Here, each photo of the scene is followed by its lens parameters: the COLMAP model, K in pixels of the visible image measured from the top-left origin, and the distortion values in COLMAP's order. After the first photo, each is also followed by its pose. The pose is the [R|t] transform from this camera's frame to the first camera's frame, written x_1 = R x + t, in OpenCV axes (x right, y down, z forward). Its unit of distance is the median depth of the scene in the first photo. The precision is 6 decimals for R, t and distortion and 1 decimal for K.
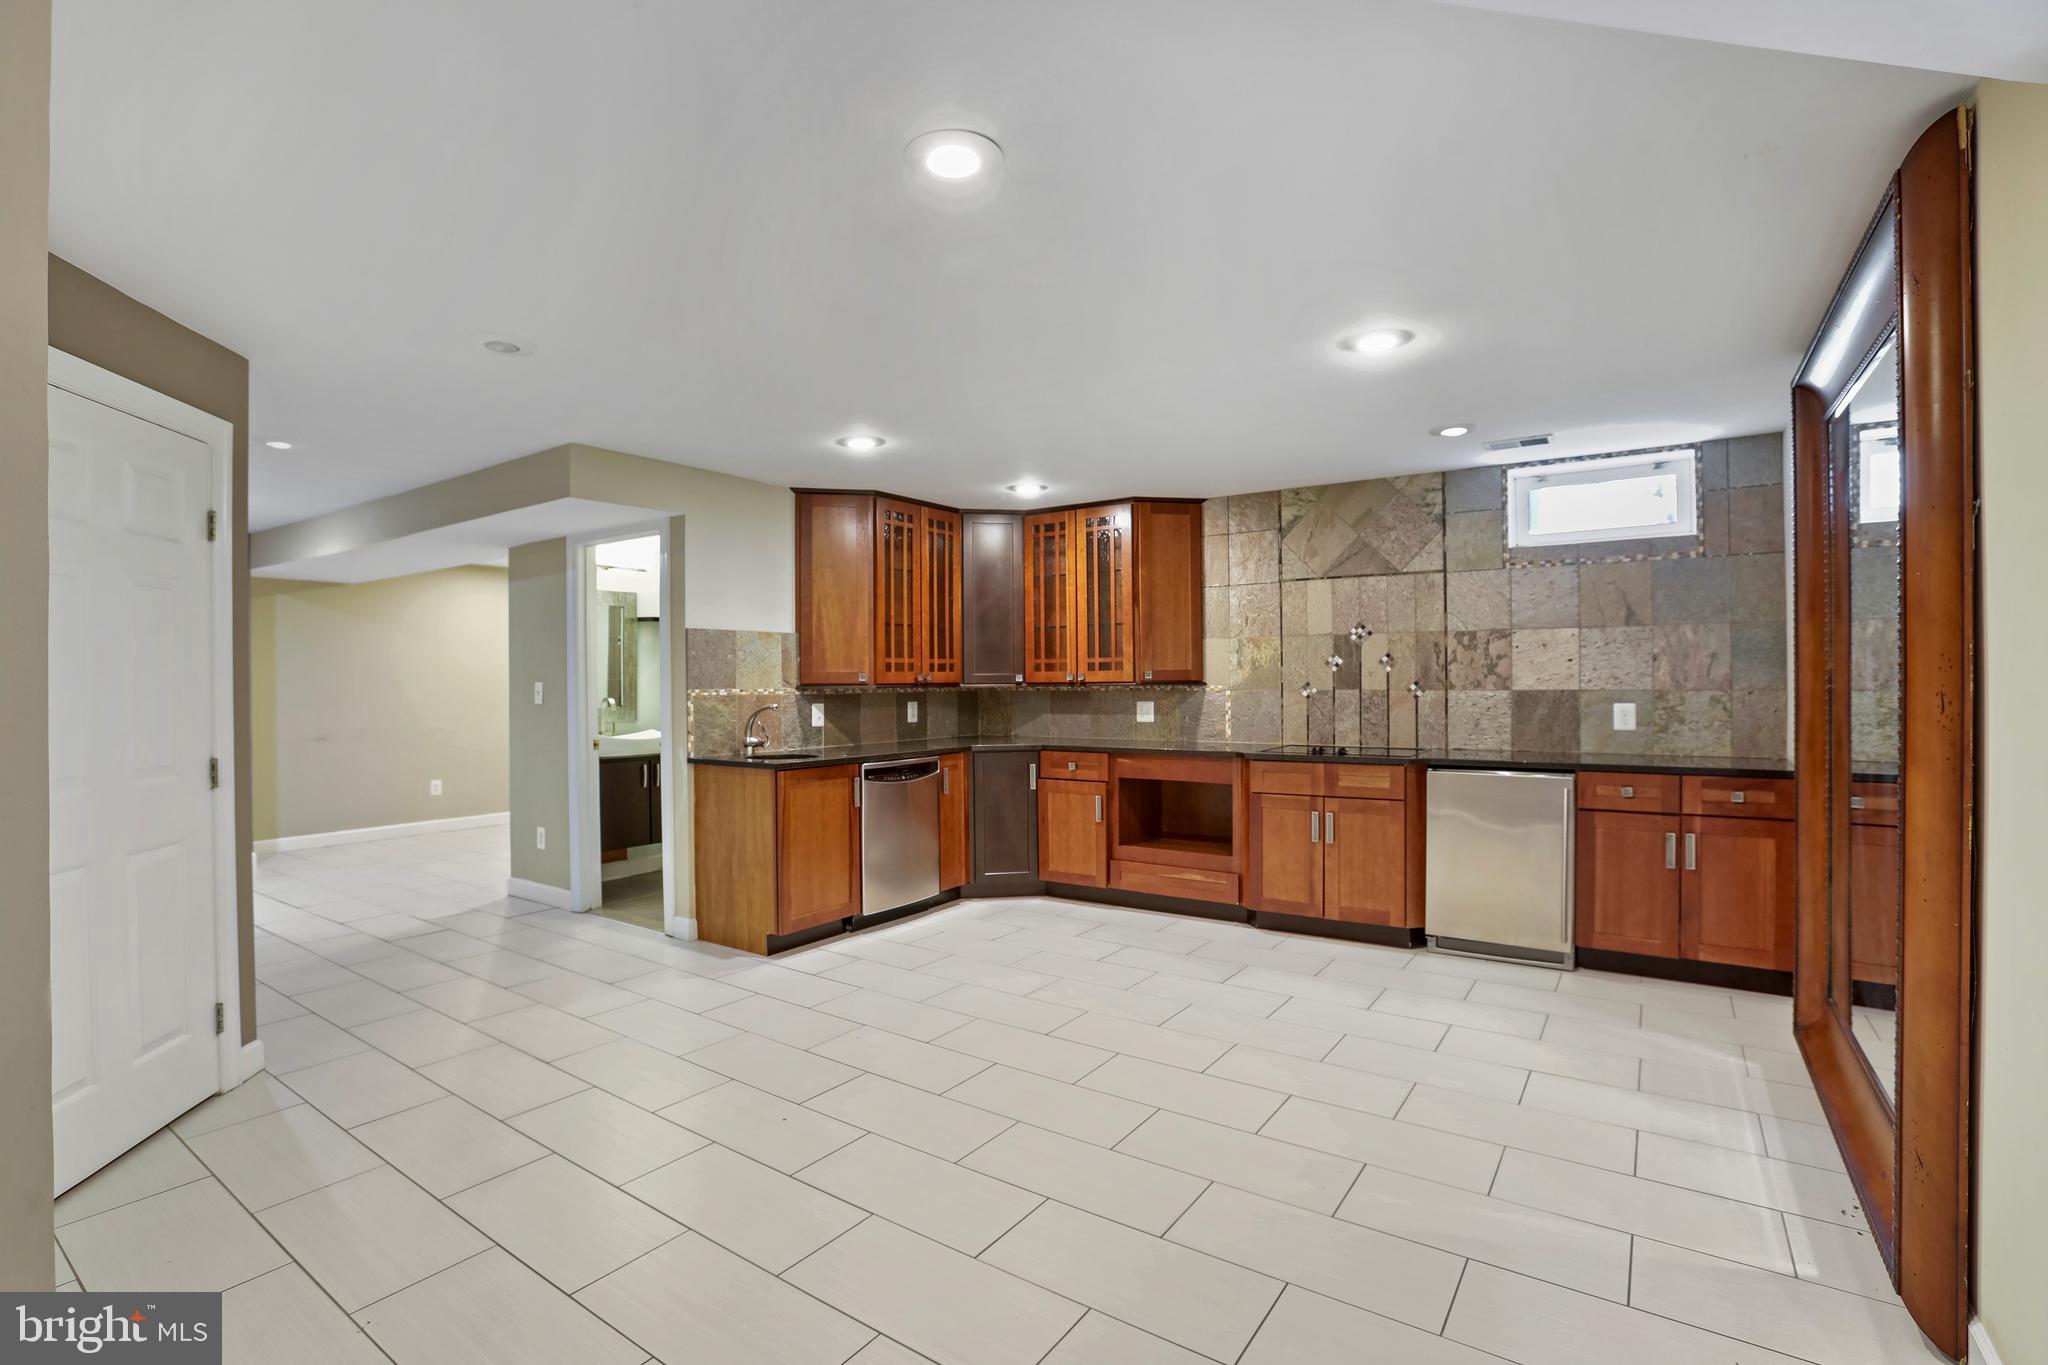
lens RADIAL K [[950.6, 0, 1040.0], [0, 950.6, 682.8], [0, 0, 1]] dist [-0.065676, 0.028861]
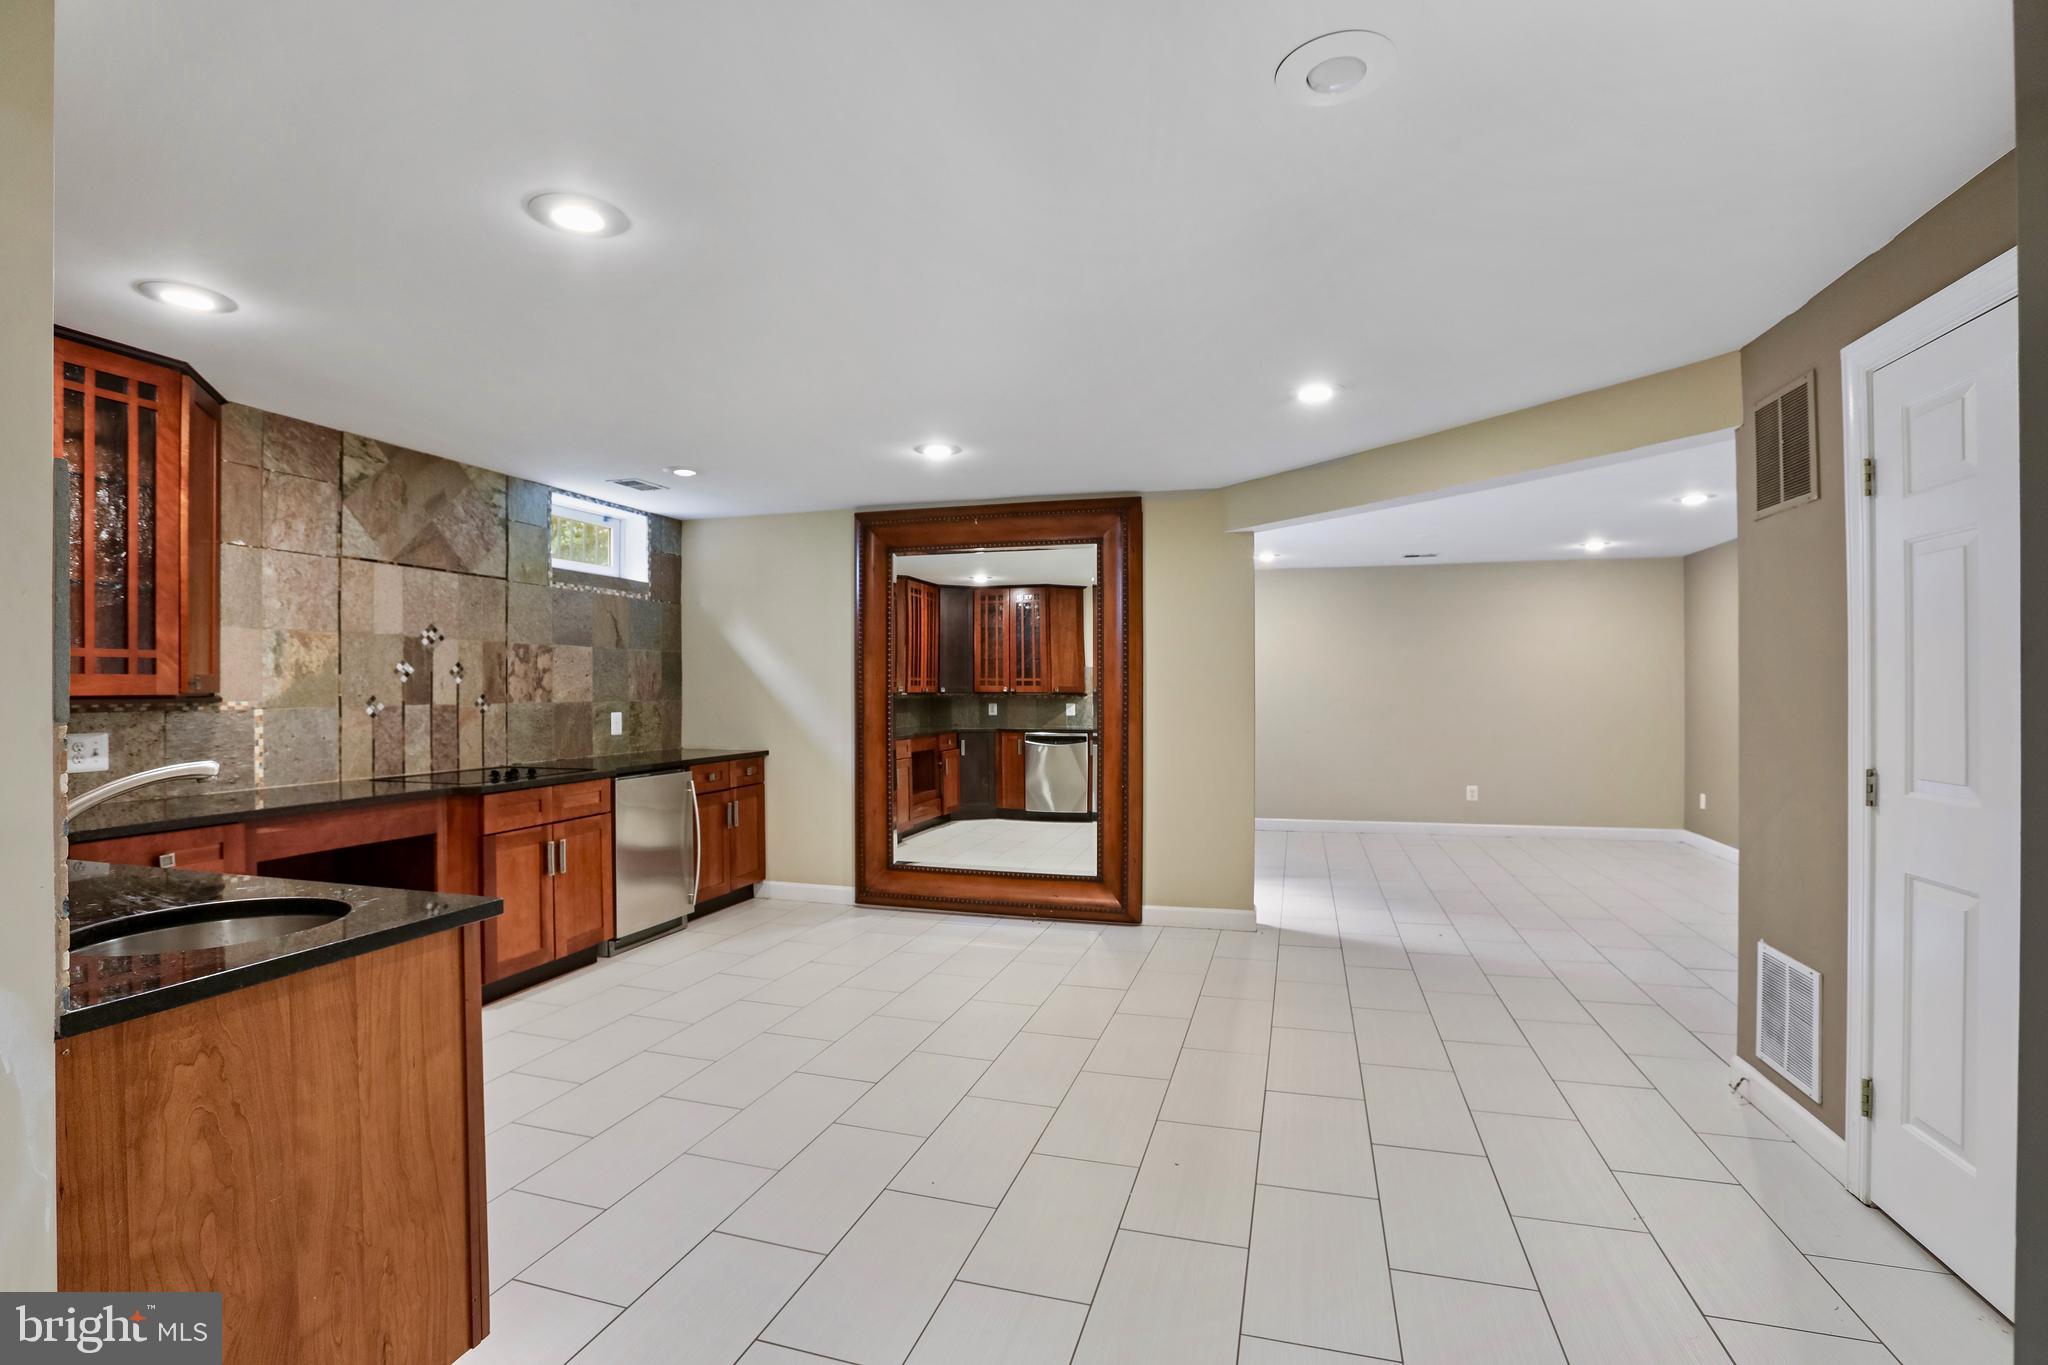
lens RADIAL K [[950.6, 0, 962.2], [0, 950.6, 692.3], [0, 0, 1]] dist [-0.065676, 0.028861]
pose [[-0.249600, 0.003083, 0.968344, -0.680742], [0.004395, 0.999988, -0.002051, 0.000389], [-0.968339, 0.003744, -0.249611, 0.879877]]
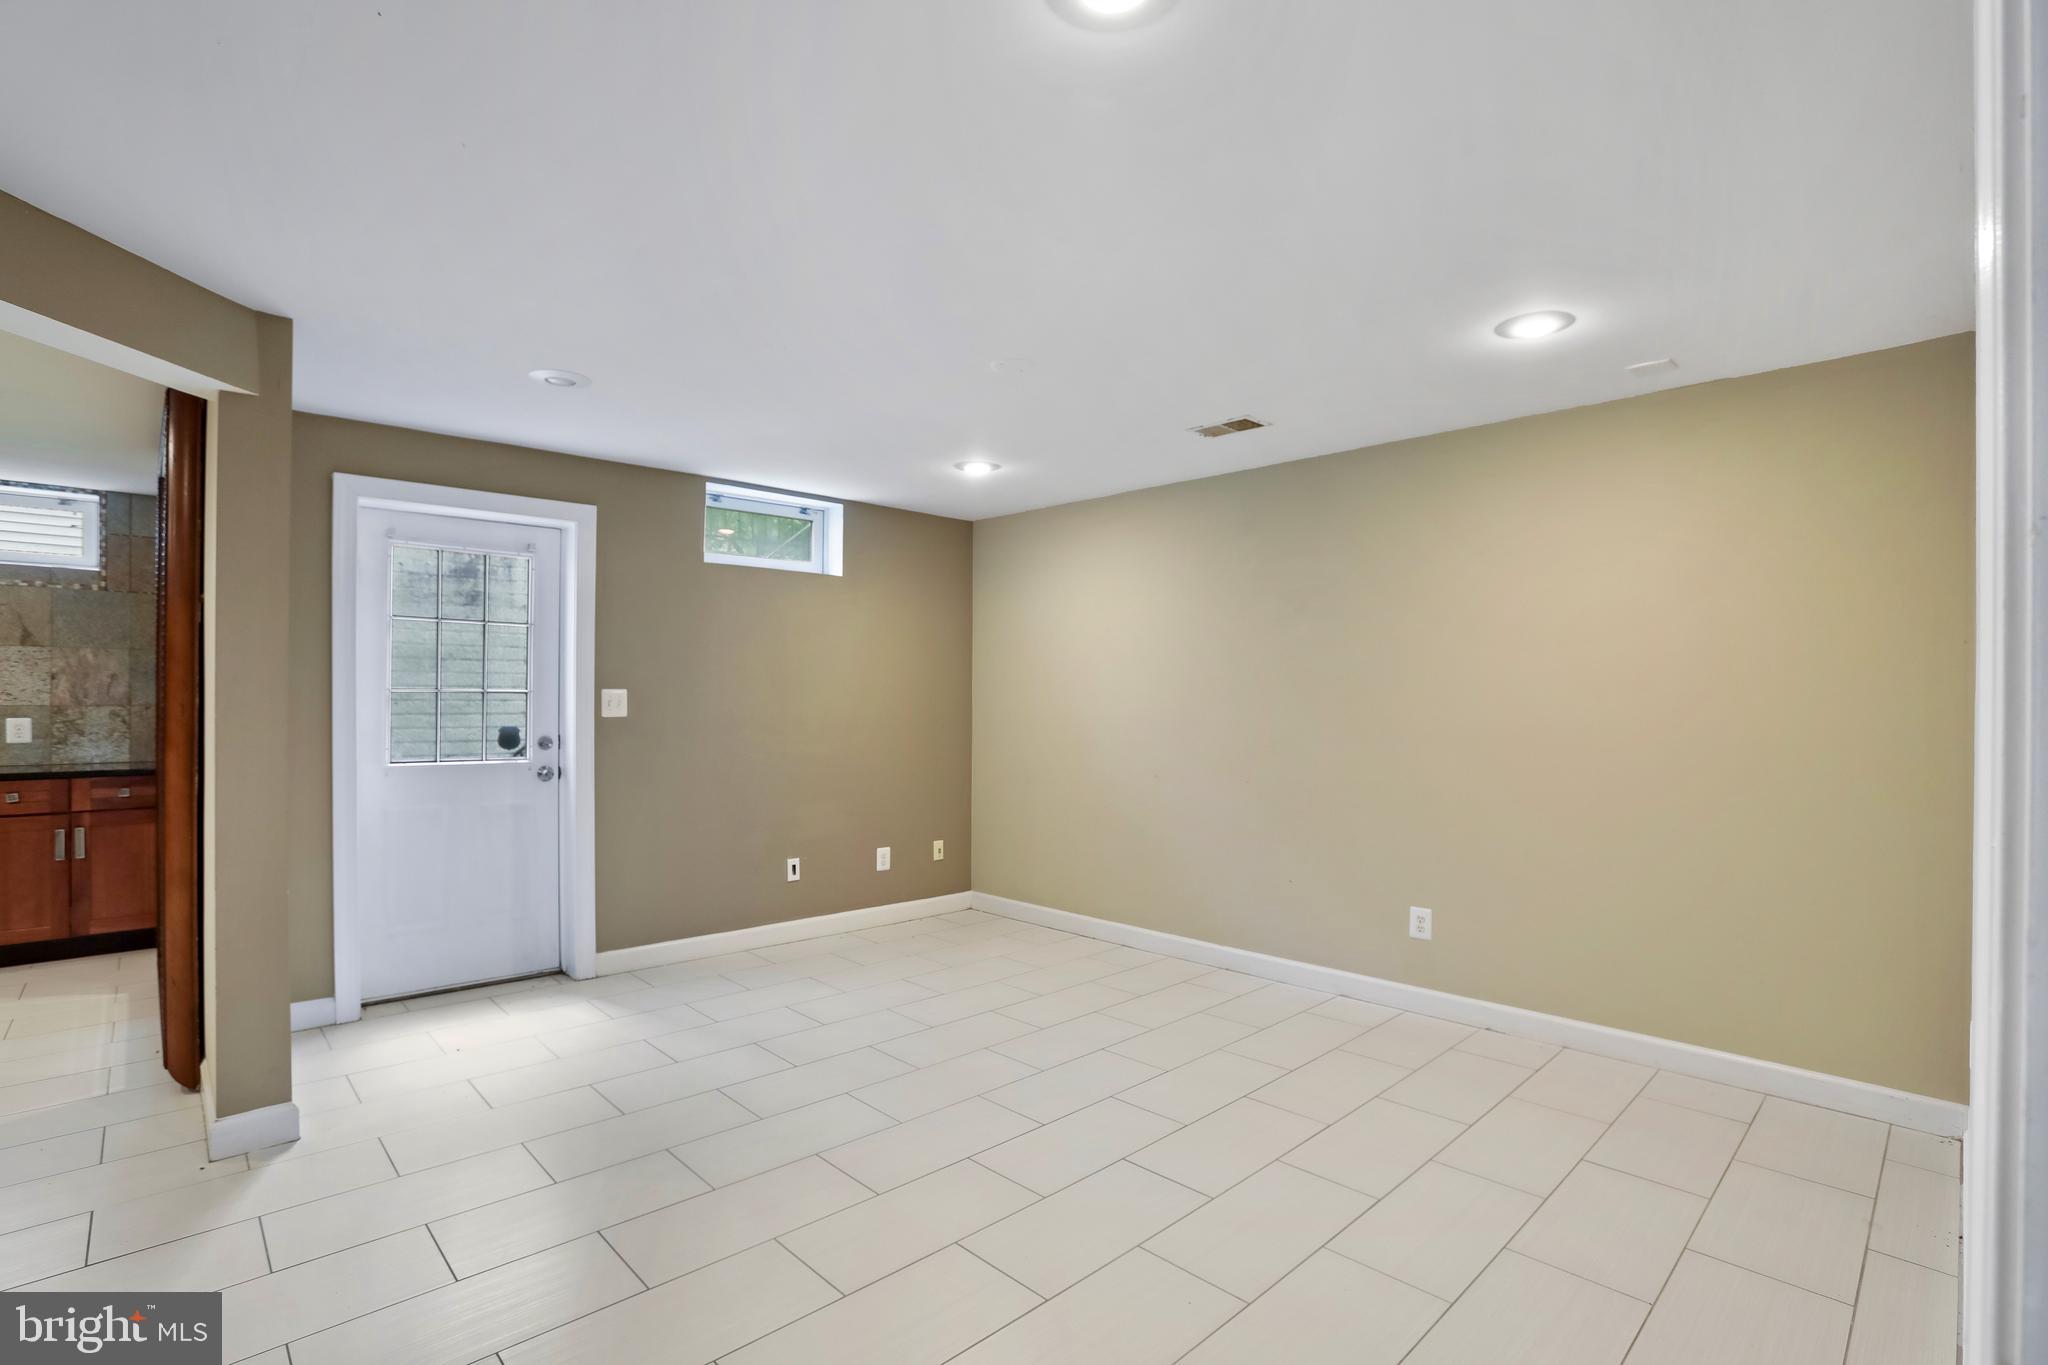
lens RADIAL K [[950.6, 0, 973.5], [0, 950.6, 699.7], [0, 0, 1]] dist [-0.065676, 0.028861]
pose [[0.240478, 0.004411, 0.970645, -0.131916], [-0.009843, 0.999949, -0.002105, -0.007566], [-0.970605, -0.009048, 0.240509, -0.324605]]
